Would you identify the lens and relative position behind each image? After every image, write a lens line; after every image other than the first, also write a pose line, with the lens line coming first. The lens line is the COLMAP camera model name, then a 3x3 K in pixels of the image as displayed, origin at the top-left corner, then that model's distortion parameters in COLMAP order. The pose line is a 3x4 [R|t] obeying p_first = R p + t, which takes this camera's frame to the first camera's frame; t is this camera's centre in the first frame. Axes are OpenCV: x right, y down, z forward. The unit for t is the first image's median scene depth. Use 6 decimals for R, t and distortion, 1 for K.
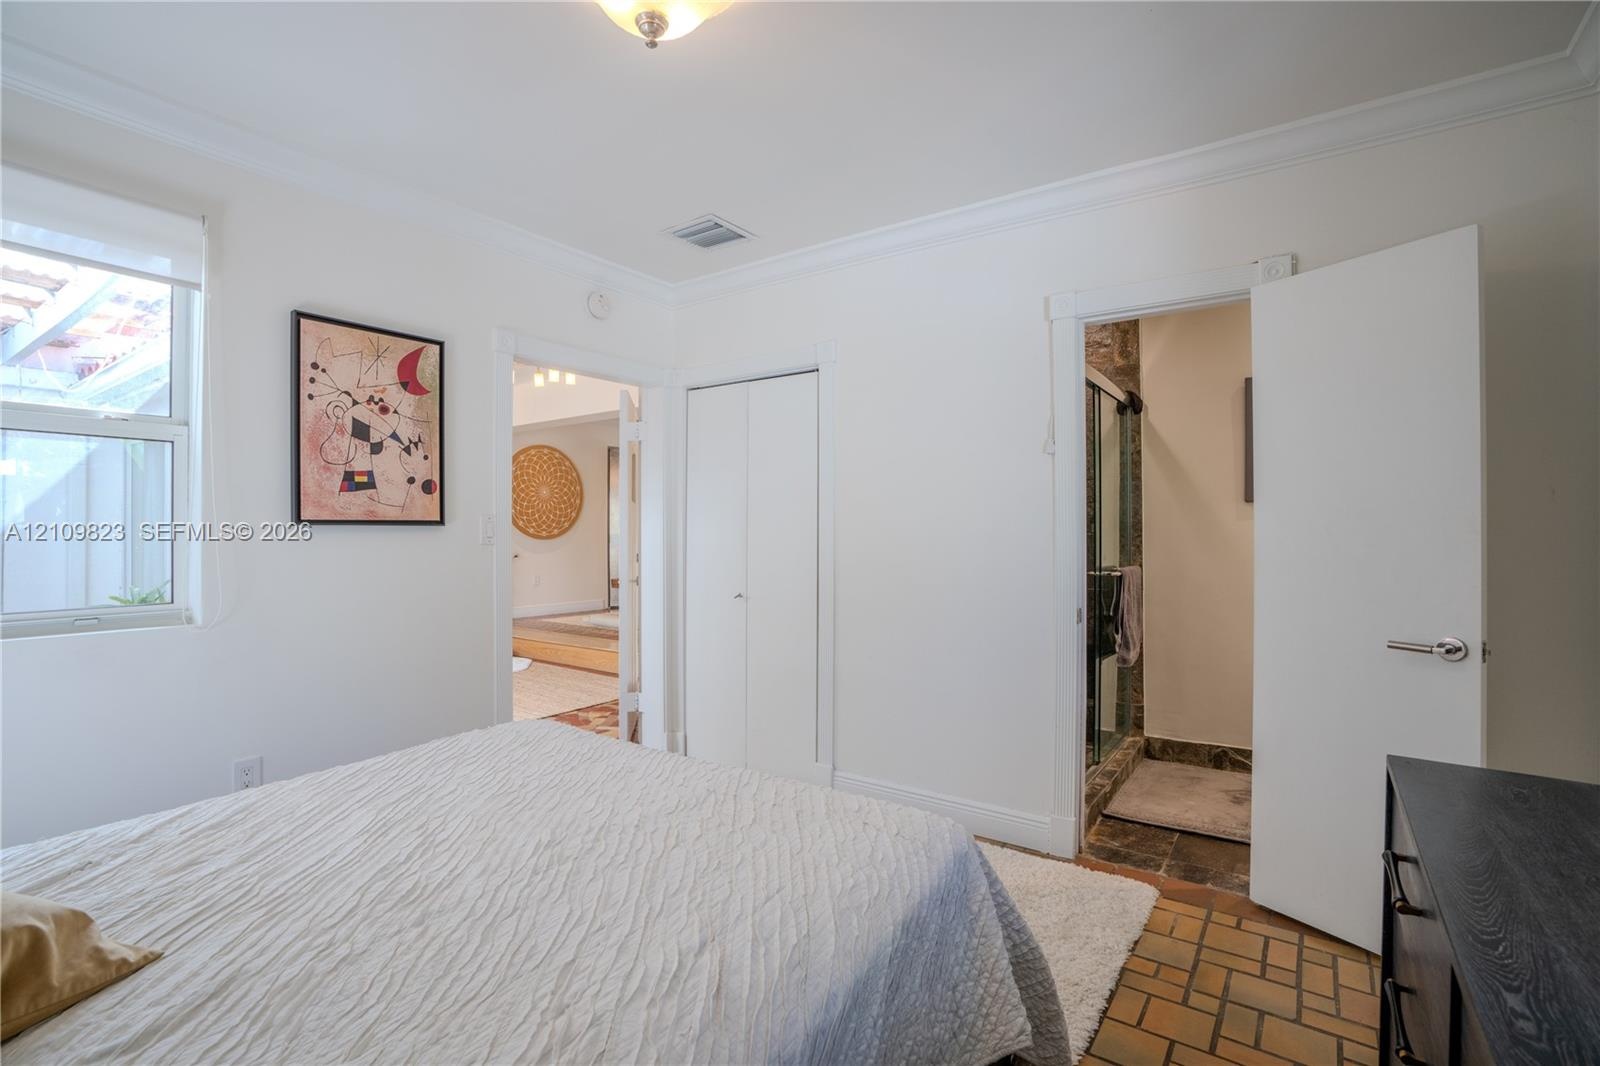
lens RADIAL K [[734.6, 0, 803.8], [0, 734.6, 528.2], [0, 0, 1]] dist [-0.070553, 0.028086]
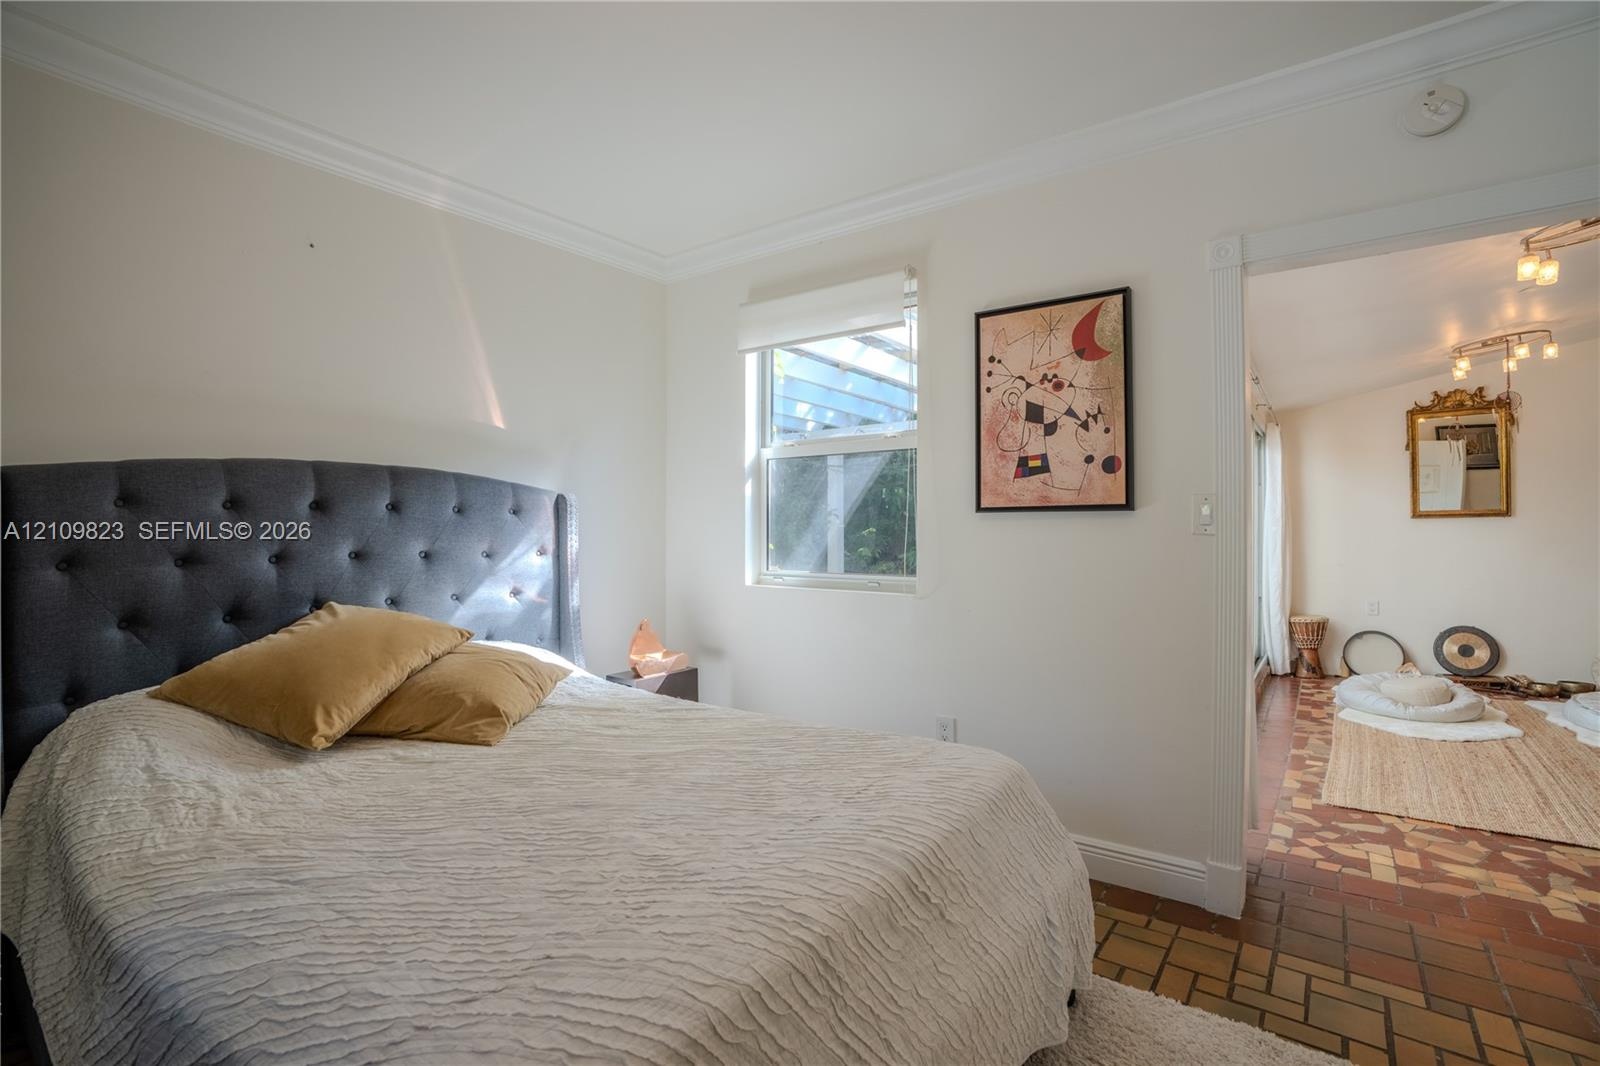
lens RADIAL K [[734.6, 0, 803.8], [0, 734.6, 528.2], [0, 0, 1]] dist [-0.070553, 0.028086]
pose [[-0.010220, -0.006459, -0.999927, 0.356228], [0.000730, 0.999979, -0.006467, 0.023795], [0.999948, -0.000796, -0.010215, 0.695981]]
